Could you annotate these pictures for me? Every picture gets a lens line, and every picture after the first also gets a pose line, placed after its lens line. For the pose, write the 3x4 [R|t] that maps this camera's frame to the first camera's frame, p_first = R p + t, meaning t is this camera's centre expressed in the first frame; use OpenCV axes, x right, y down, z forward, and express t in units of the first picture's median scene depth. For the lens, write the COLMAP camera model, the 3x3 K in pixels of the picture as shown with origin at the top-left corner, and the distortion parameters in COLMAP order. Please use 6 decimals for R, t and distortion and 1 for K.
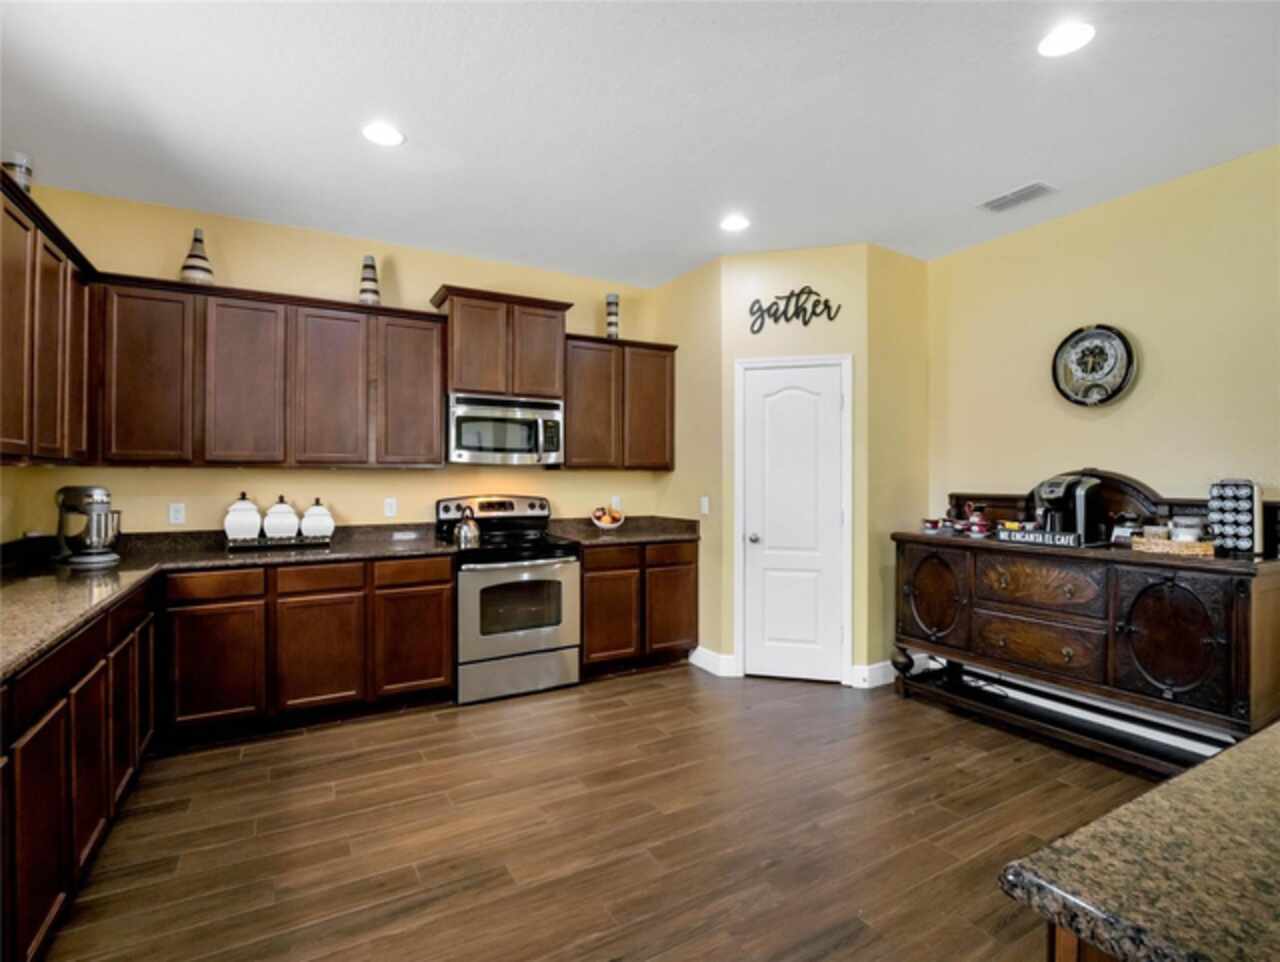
lens RADIAL K [[629.2, 0, 639.0], [0, 629.2, 491.7], [0, 0, 1]] dist [-0.012638, -0.001974]
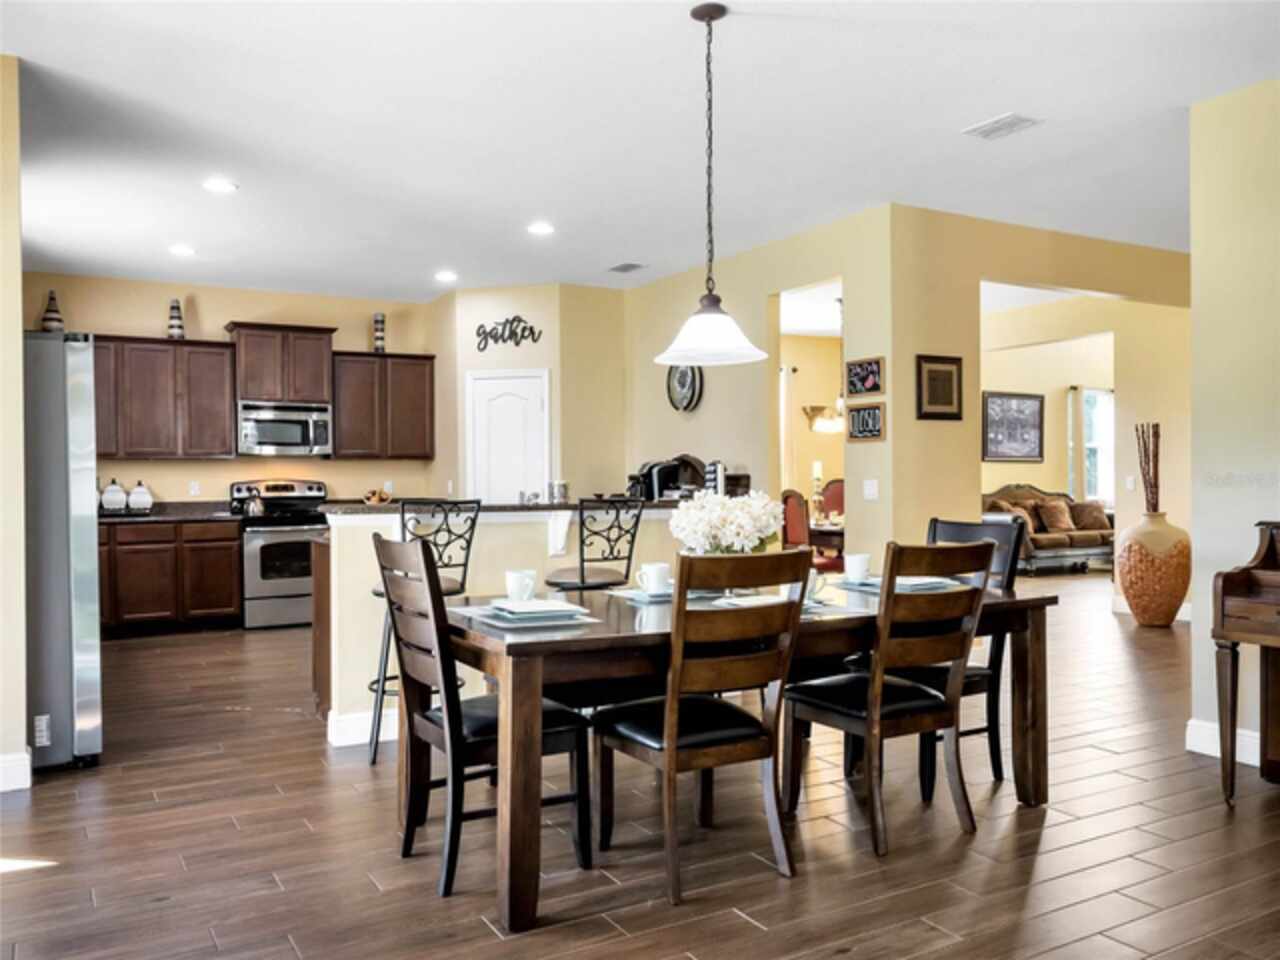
lens RADIAL K [[1020.2, 0, 655.2], [0, 1020.2, 515.5], [0, 0, 1]] dist [-0.023713, 0.013402]
pose [[0.999490, -0.008614, 0.030760, 0.483553], [0.008081, 0.999816, 0.017406, 0.050301], [-0.030904, -0.017149, 0.999375, -1.113164]]
